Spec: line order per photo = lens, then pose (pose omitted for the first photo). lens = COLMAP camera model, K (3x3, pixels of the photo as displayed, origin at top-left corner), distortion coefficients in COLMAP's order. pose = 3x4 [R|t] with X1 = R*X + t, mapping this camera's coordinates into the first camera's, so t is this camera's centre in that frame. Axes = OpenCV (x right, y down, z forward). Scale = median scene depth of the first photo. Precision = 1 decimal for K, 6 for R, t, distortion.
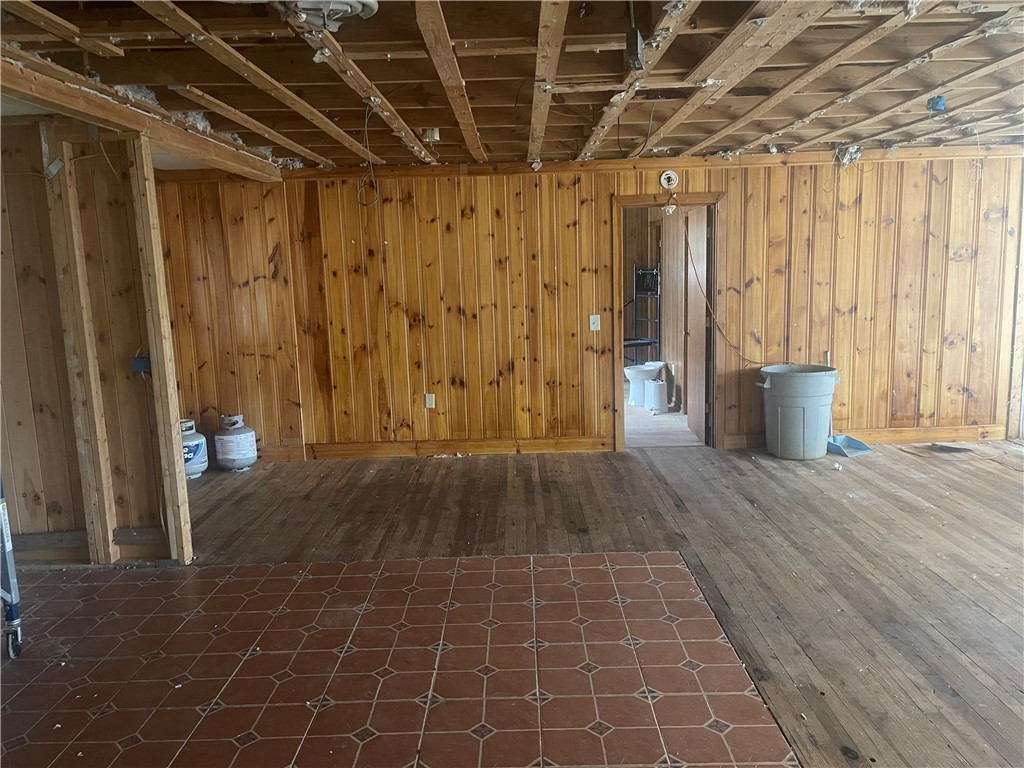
lens RADIAL K [[770.9, 0, 512.9], [0, 770.9, 386.4], [0, 0, 1]] dist [0.056857, -0.054292]
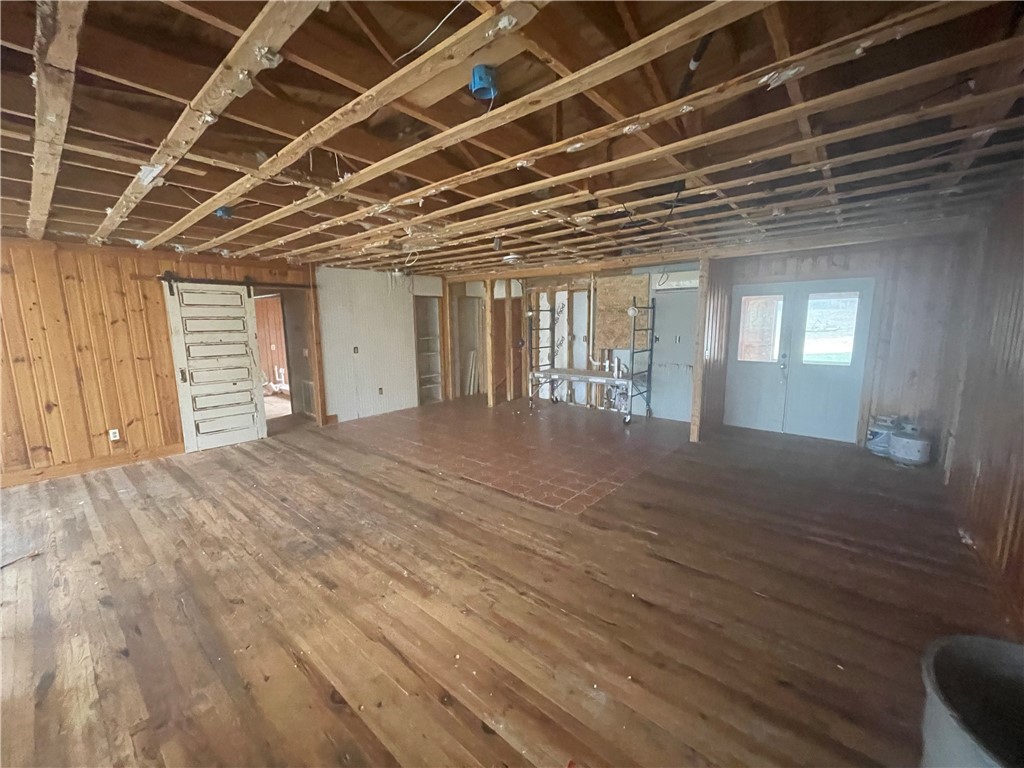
lens RADIAL K [[412.5, 0, 508.2], [0, 412.5, 385.5], [0, 0, 1]] dist [-0.001412, 0.000718]
pose [[-0.650749, 0.154694, -0.743368, 0.661768], [-0.081694, 0.959079, 0.271099, -0.177374], [0.754885, 0.237146, -0.611482, 1.036881]]
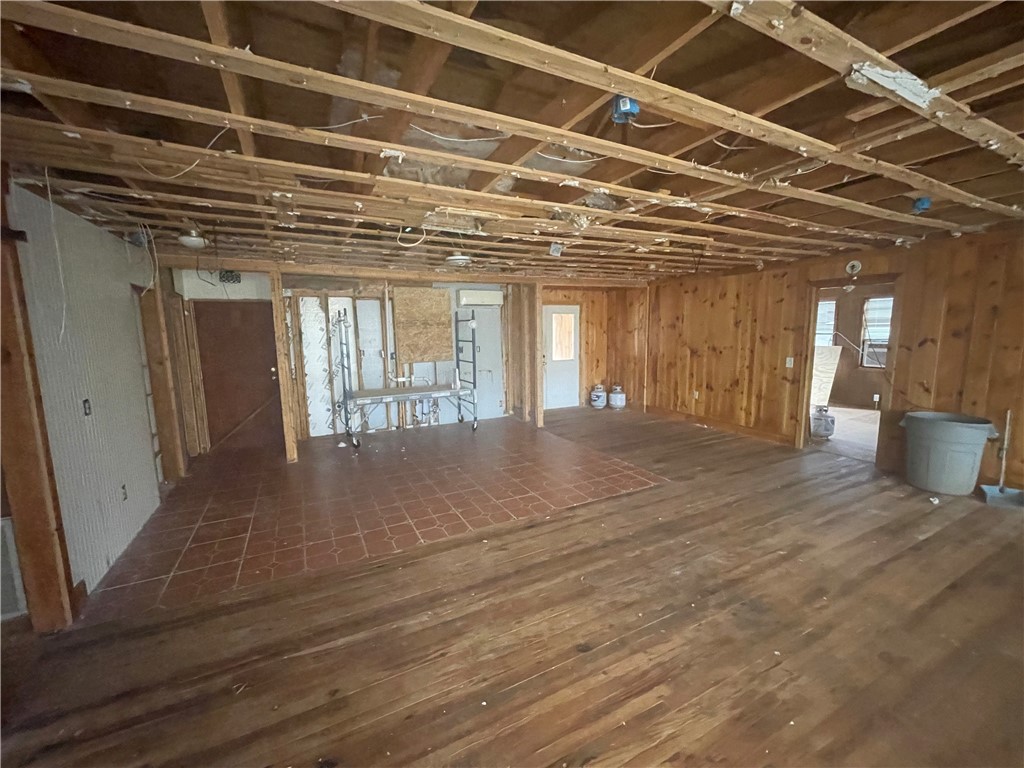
lens RADIAL K [[412.5, 0, 509.4], [0, 412.5, 386.1], [0, 0, 1]] dist [-0.001412, 0.000718]
pose [[0.458424, 0.146365, -0.876598, 0.693566], [-0.131698, 0.986643, 0.095867, -0.047814], [0.878921, 0.071498, 0.471577, 0.124417]]
